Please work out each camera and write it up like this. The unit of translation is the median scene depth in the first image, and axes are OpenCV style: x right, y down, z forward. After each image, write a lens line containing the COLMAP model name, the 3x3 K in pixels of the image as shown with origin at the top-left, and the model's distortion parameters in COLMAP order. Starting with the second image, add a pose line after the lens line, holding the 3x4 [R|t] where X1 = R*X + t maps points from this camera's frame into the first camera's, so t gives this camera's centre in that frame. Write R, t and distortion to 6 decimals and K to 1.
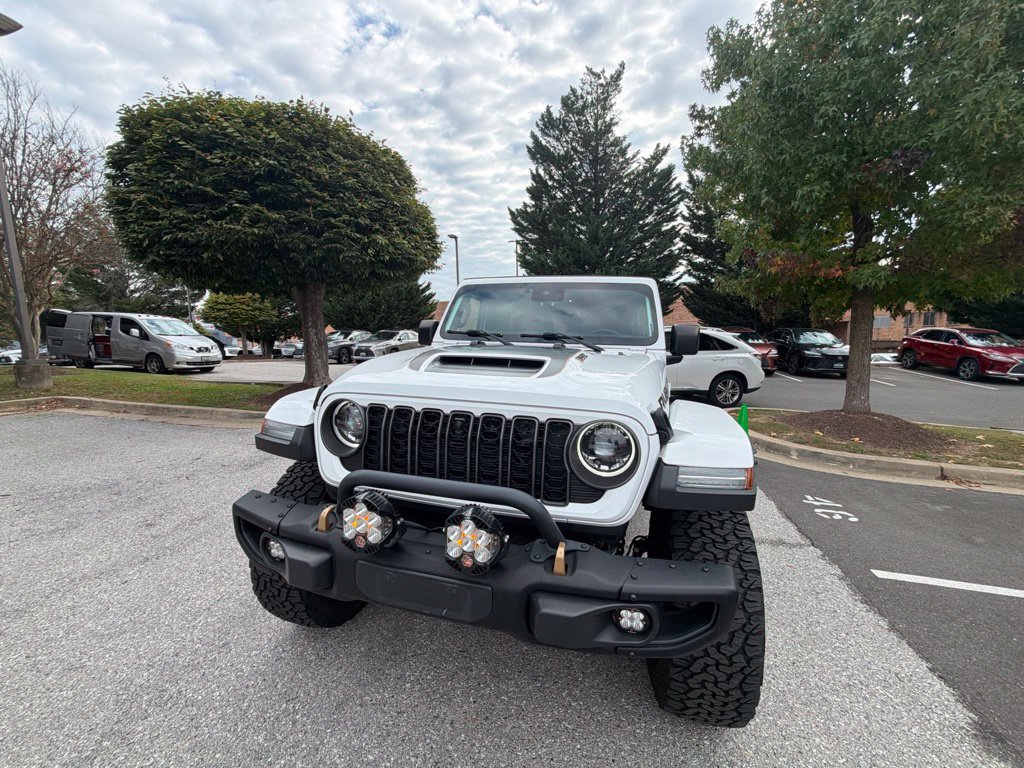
lens RADIAL K [[407.9, 0, 512.1], [0, 407.9, 384.5], [0, 0, 1]] dist [0.000398, -0.000150]
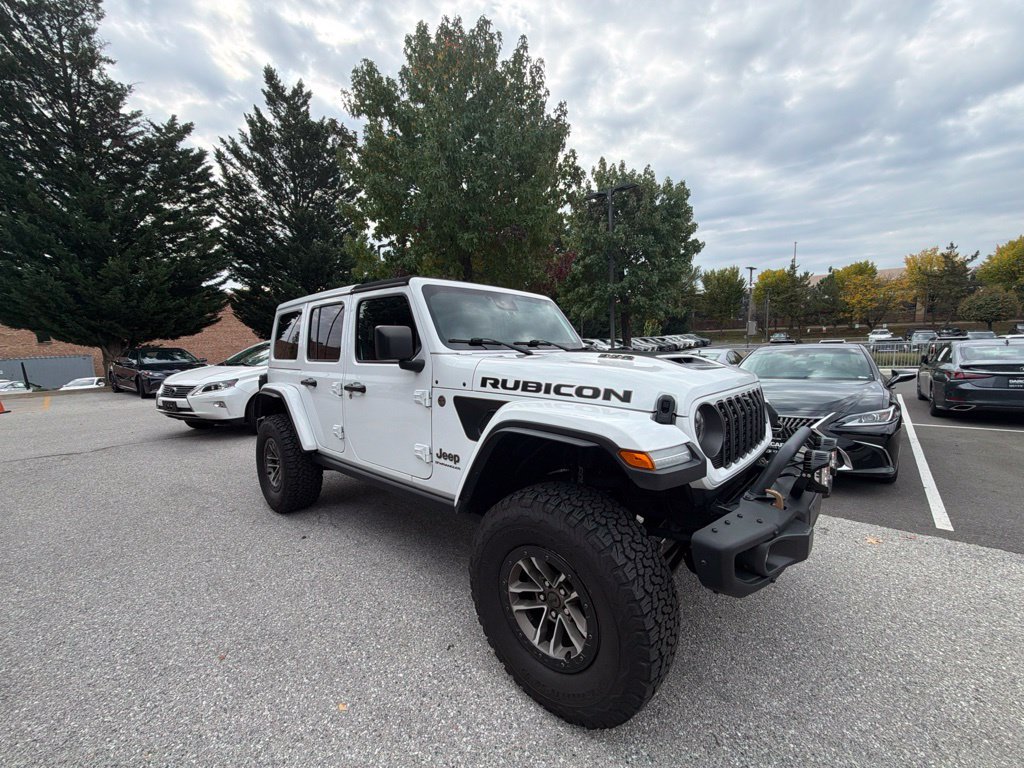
lens RADIAL K [[407.9, 0, 510.9], [0, 407.9, 384.2], [0, 0, 1]] dist [0.000398, -0.000150]
pose [[0.451701, -0.106199, 0.885826, -0.382170], [0.130703, 0.990055, 0.052046, -0.031365], [-0.882543, 0.092270, 0.461089, 0.237849]]
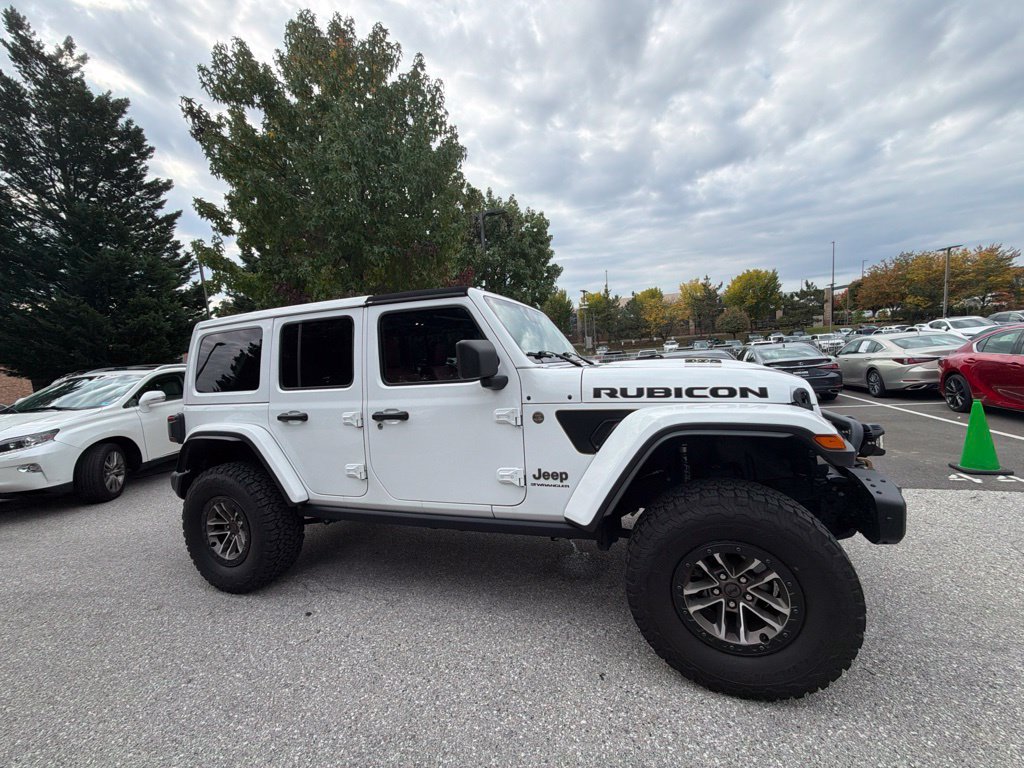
lens RADIAL K [[407.9, 0, 511.4], [0, 407.9, 383.8], [0, 0, 1]] dist [0.000398, -0.000150]
pose [[0.088758, -0.081225, 0.992736, -0.427887], [0.183618, 0.980922, 0.063842, -0.058843], [-0.978982, 0.176617, 0.101979, 0.438963]]
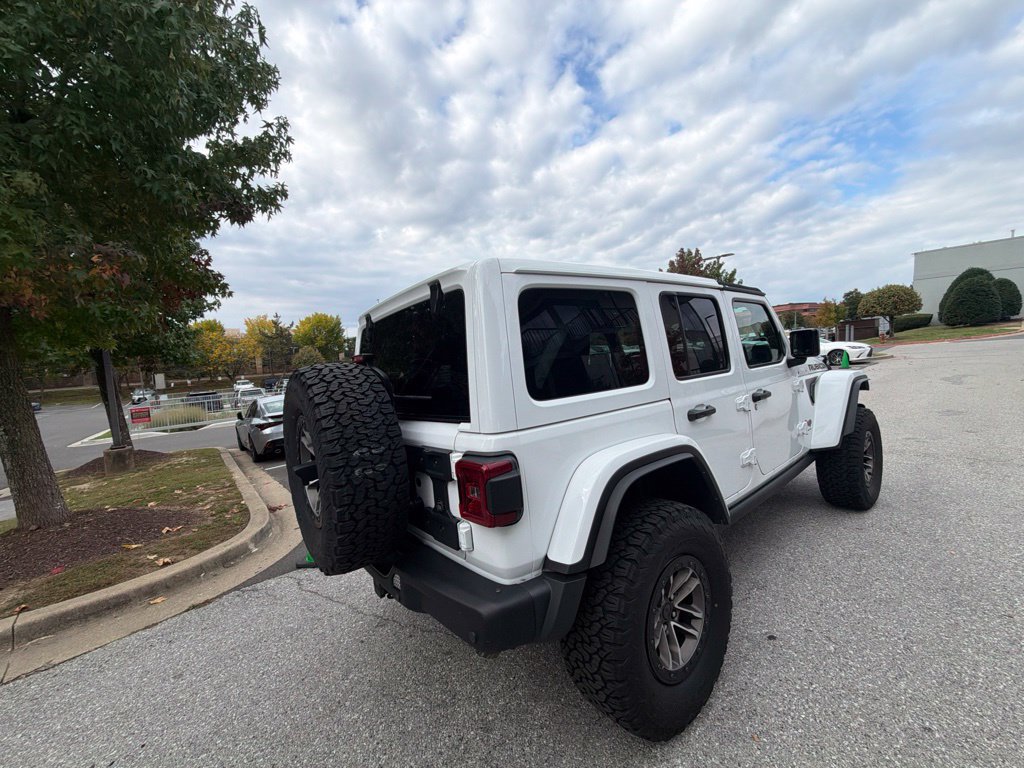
lens RADIAL K [[407.9, 0, 510.8], [0, 407.9, 386.1], [0, 0, 1]] dist [0.000398, -0.000150]
pose [[-0.803569, 0.024786, 0.594696, -0.105361], [0.144920, 0.977213, 0.155090, -0.133014], [-0.577300, 0.210809, -0.788850, 1.048822]]
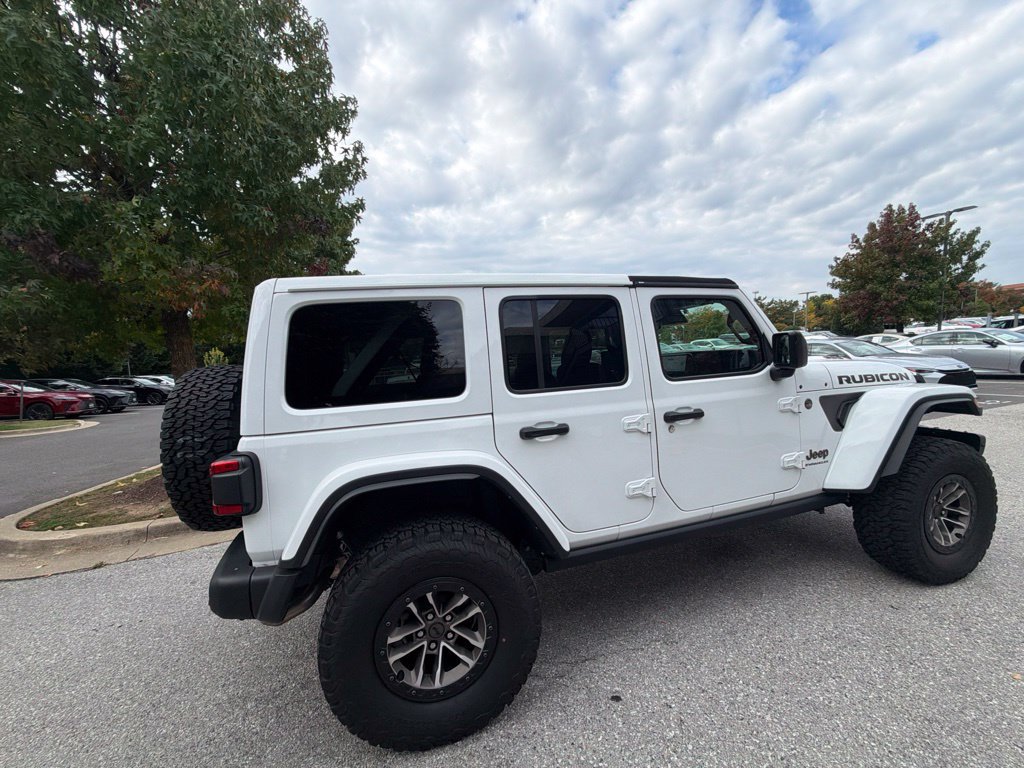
lens RADIAL K [[407.9, 0, 510.5], [0, 407.9, 383.4], [0, 0, 1]] dist [0.000398, -0.000150]
pose [[-0.527263, -0.030516, 0.849154, -0.268974], [0.152916, 0.979631, 0.130154, -0.115054], [-0.835829, 0.198474, -0.511857, 0.872492]]
